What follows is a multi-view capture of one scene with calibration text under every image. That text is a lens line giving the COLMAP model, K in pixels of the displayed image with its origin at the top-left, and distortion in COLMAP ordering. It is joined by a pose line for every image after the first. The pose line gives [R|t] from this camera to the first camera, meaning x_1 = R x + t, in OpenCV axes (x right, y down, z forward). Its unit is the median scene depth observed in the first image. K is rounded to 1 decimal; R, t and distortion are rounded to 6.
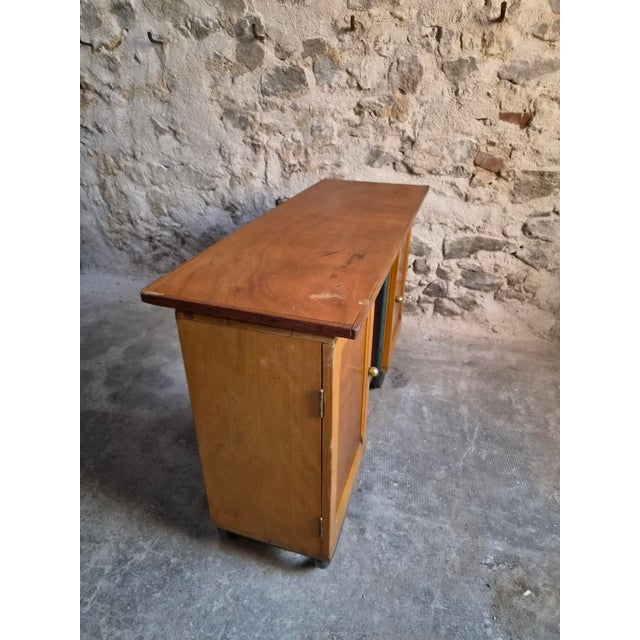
lens RADIAL K [[428.4, 0, 320.0], [0, 428.4, 315.3], [0, 0, 1]] dist [0.051828, -0.042210]
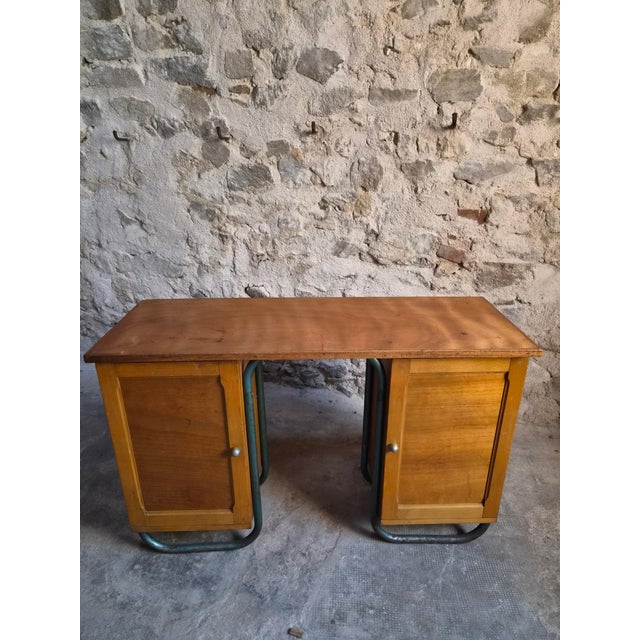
lens RADIAL K [[428.4, 0, 322.3], [0, 428.4, 327.5], [0, 0, 1]] dist [0.051828, -0.042210]
pose [[0.998293, -0.025511, 0.052535, 0.026178], [0.030588, 0.994694, -0.098222, -0.086644], [-0.049750, 0.099661, 0.993777, 0.016978]]
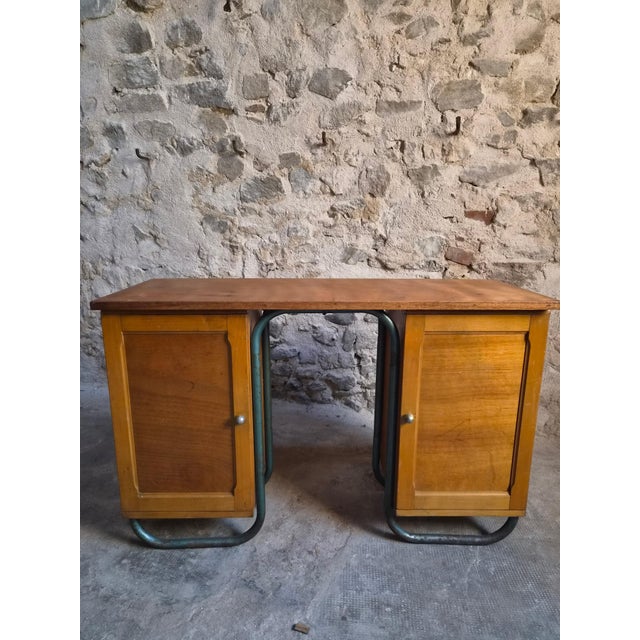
lens RADIAL K [[428.4, 0, 318.5], [0, 428.4, 325.4], [0, 0, 1]] dist [0.051828, -0.042210]
pose [[0.999274, -0.009212, 0.036964, 0.014573], [0.018549, 0.965182, -0.260920, 0.064742], [-0.033273, 0.261417, 0.964652, 0.063067]]
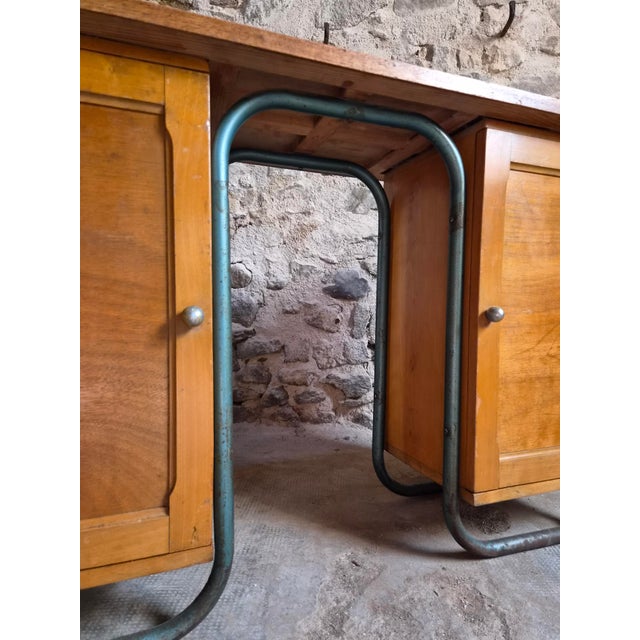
lens RADIAL K [[428.4, 0, 321.0], [0, 428.4, 326.1], [0, 0, 1]] dist [0.051828, -0.042210]
pose [[0.971587, -0.003069, 0.236661, -0.113967], [0.104624, 0.902485, -0.417822, 0.133208], [-0.212301, 0.430711, 0.877164, 0.486299]]
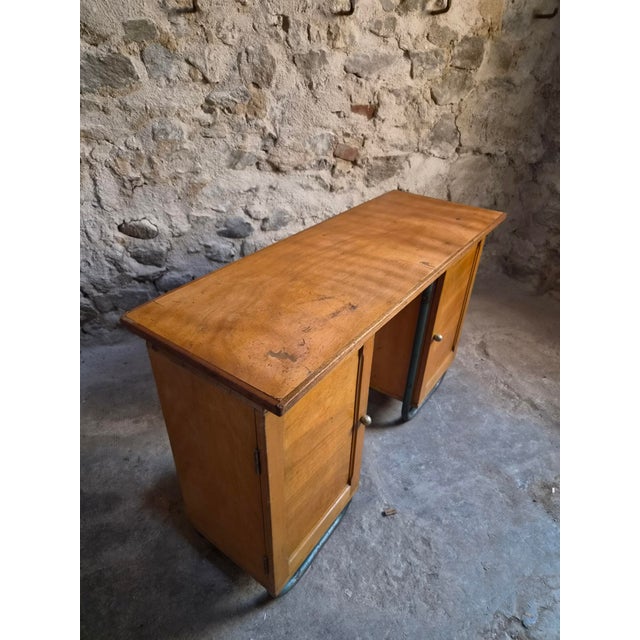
lens RADIAL K [[428.4, 0, 318.3], [0, 428.4, 324.4], [0, 0, 1]] dist [0.051828, -0.042210]
pose [[0.779312, -0.331679, 0.531659, -0.353276], [0.279387, 0.943349, 0.178986, -0.160034], [-0.560906, 0.009053, 0.827830, 0.162605]]
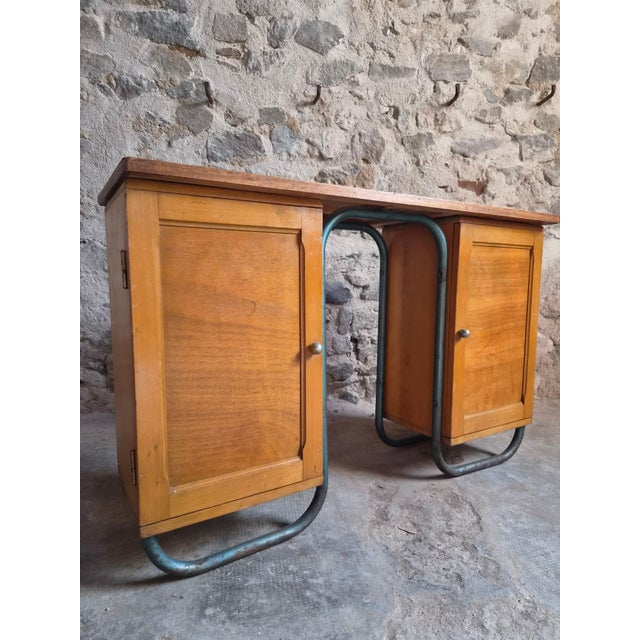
lens RADIAL K [[428.4, 0, 326.6], [0, 428.4, 326.3], [0, 0, 1]] dist [0.051828, -0.042210]
pose [[0.908506, -0.041057, 0.415850, -0.312213], [0.193682, 0.923184, -0.331991, 0.143454], [-0.370276, 0.382158, 0.846670, 0.324560]]
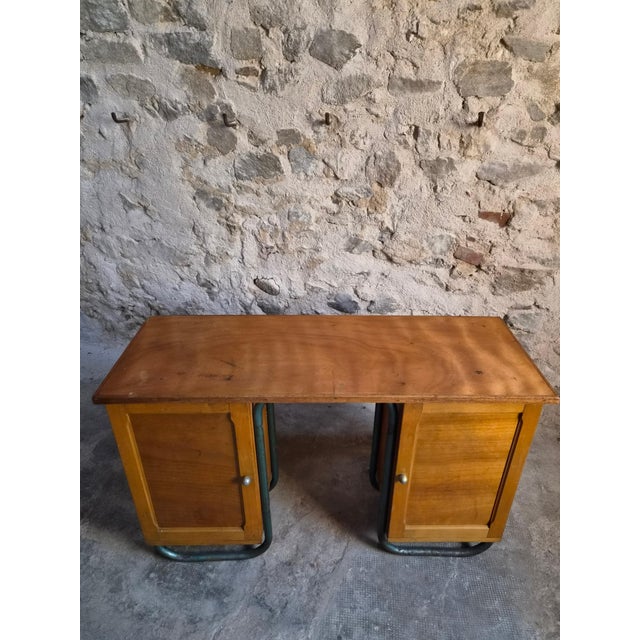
lens RADIAL K [[428.4, 0, 328.3], [0, 428.4, 322.9], [0, 0, 1]] dist [0.051828, -0.042210]
pose [[0.998877, -0.016102, 0.044551, 0.024467], [0.015299, 0.999715, 0.018300, -0.217905], [-0.044833, -0.017598, 0.998839, 0.032376]]
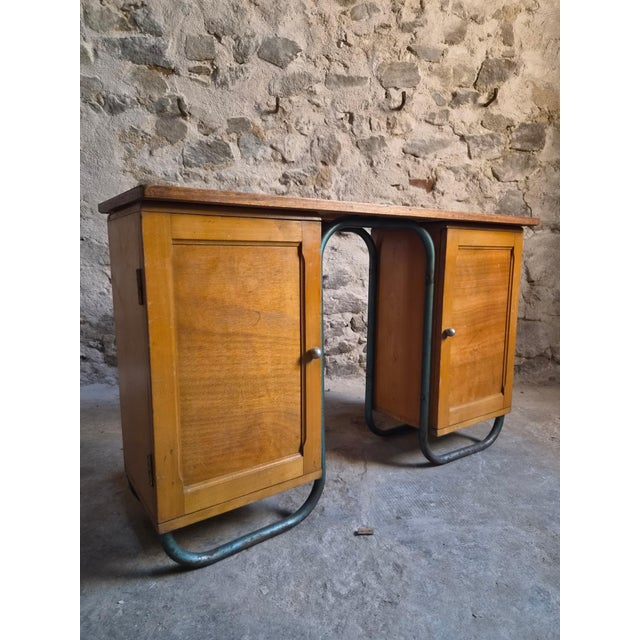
lens RADIAL K [[428.4, 0, 327.3], [0, 428.4, 325.3], [0, 0, 1]] dist [0.051828, -0.042210]
pose [[0.939060, -0.053950, 0.339493, -0.194431], [0.163742, 0.938570, -0.303768, 0.203526], [-0.302249, 0.340846, 0.890208, 0.149262]]
